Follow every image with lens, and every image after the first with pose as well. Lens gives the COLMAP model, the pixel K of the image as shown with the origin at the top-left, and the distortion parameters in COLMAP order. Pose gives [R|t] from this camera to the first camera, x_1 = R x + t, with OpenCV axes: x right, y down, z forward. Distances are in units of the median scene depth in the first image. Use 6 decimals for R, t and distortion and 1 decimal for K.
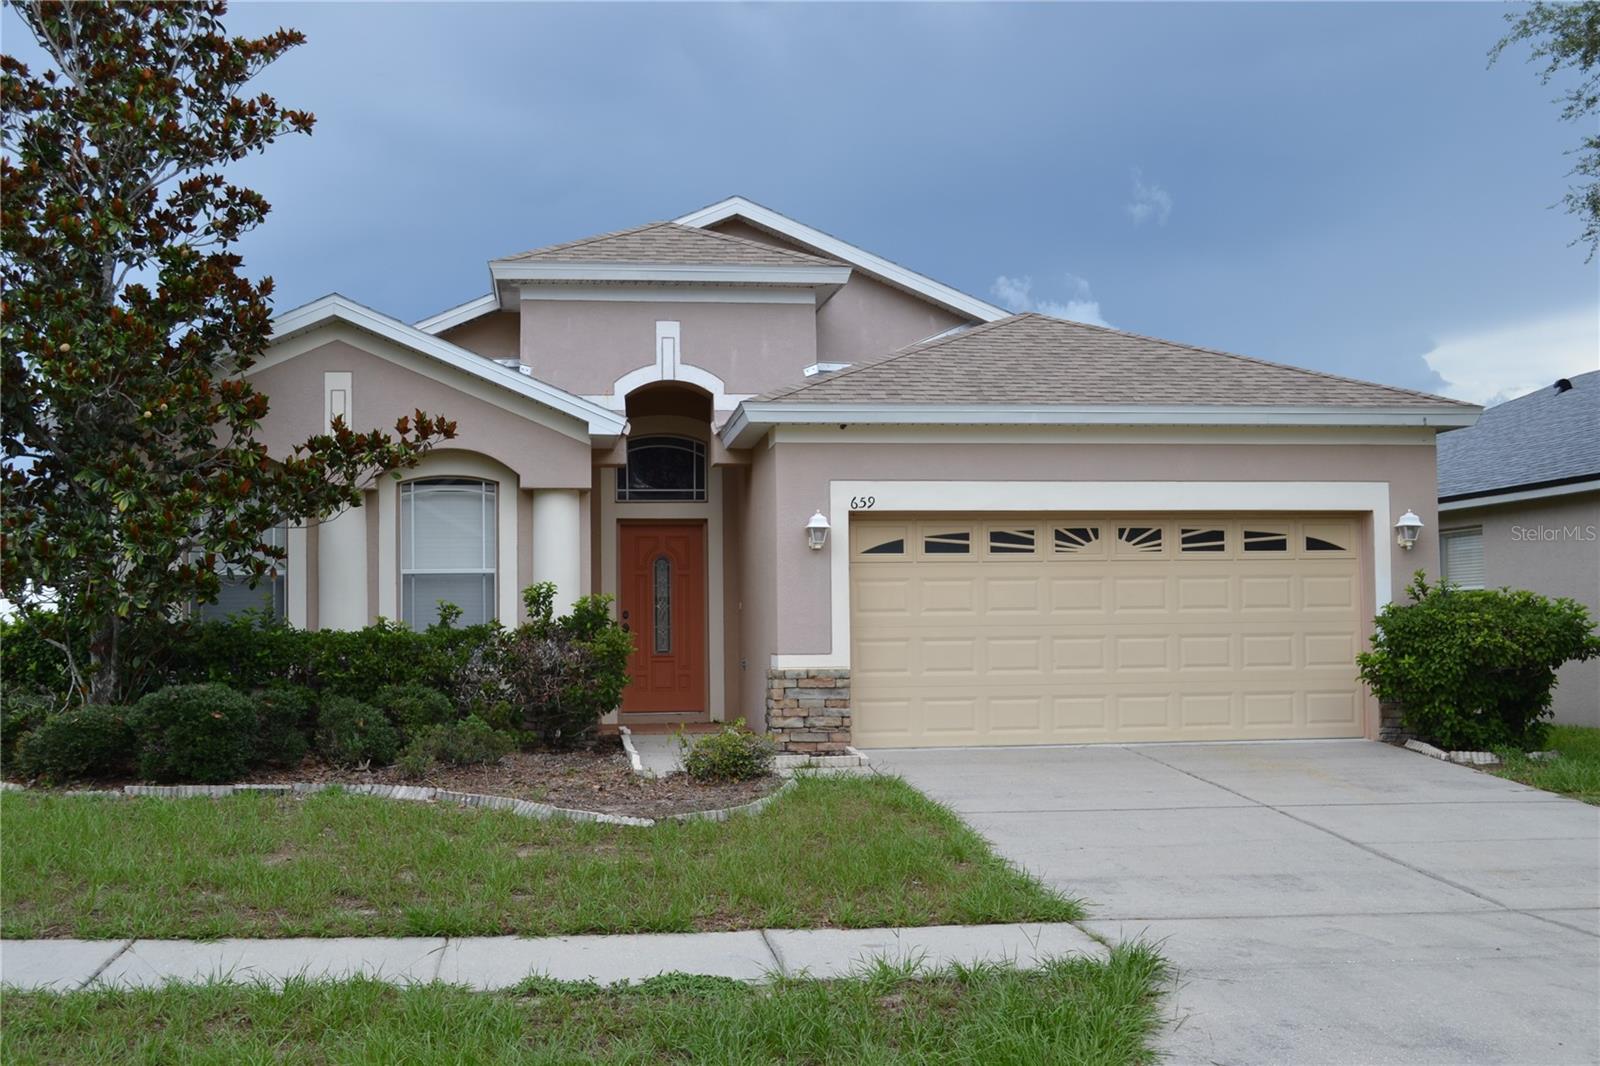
lens RADIAL K [[1870.4, 0, 800.0], [0, 1870.4, 533.0], [0, 0, 1]] dist [-0.028285, -0.019600]
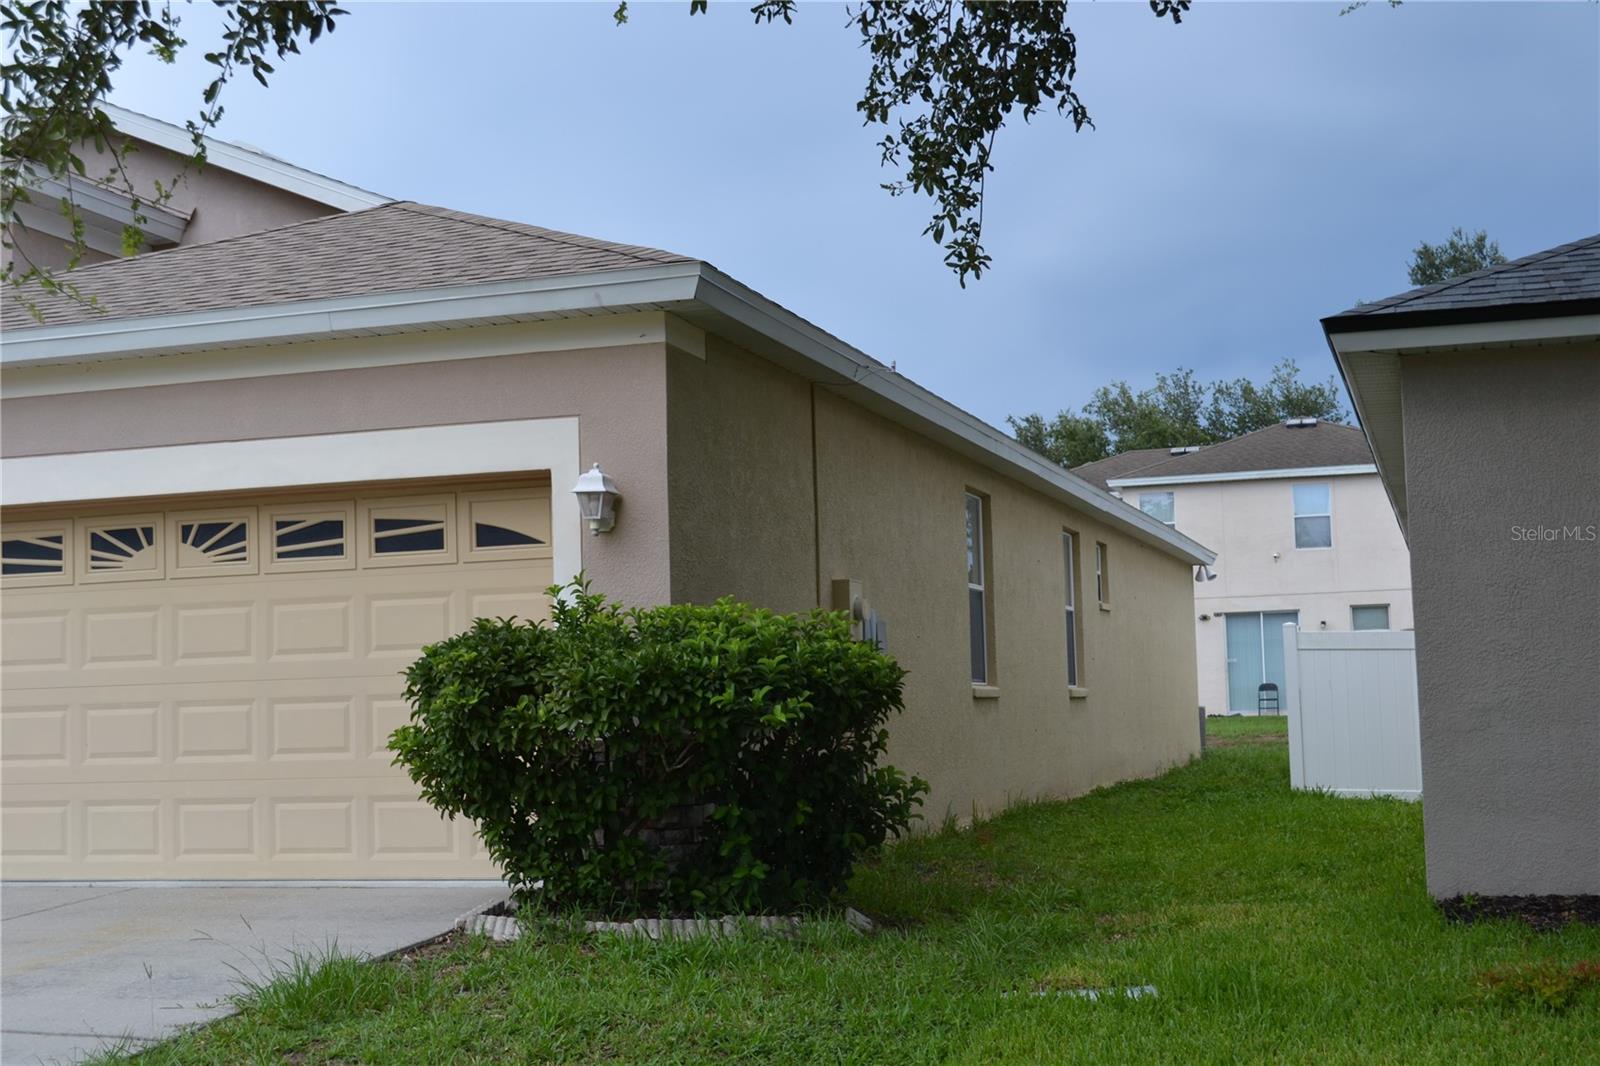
lens RADIAL K [[2134.0, 0, 800.0], [0, 2134.0, 533.0], [0, 0, 1]] dist [-0.015769, 0.004684]
pose [[0.903086, -0.050691, -0.426458, 0.654105], [0.041604, 0.998665, -0.030603, 0.029827], [0.427440, 0.009895, 0.903989, 0.463067]]
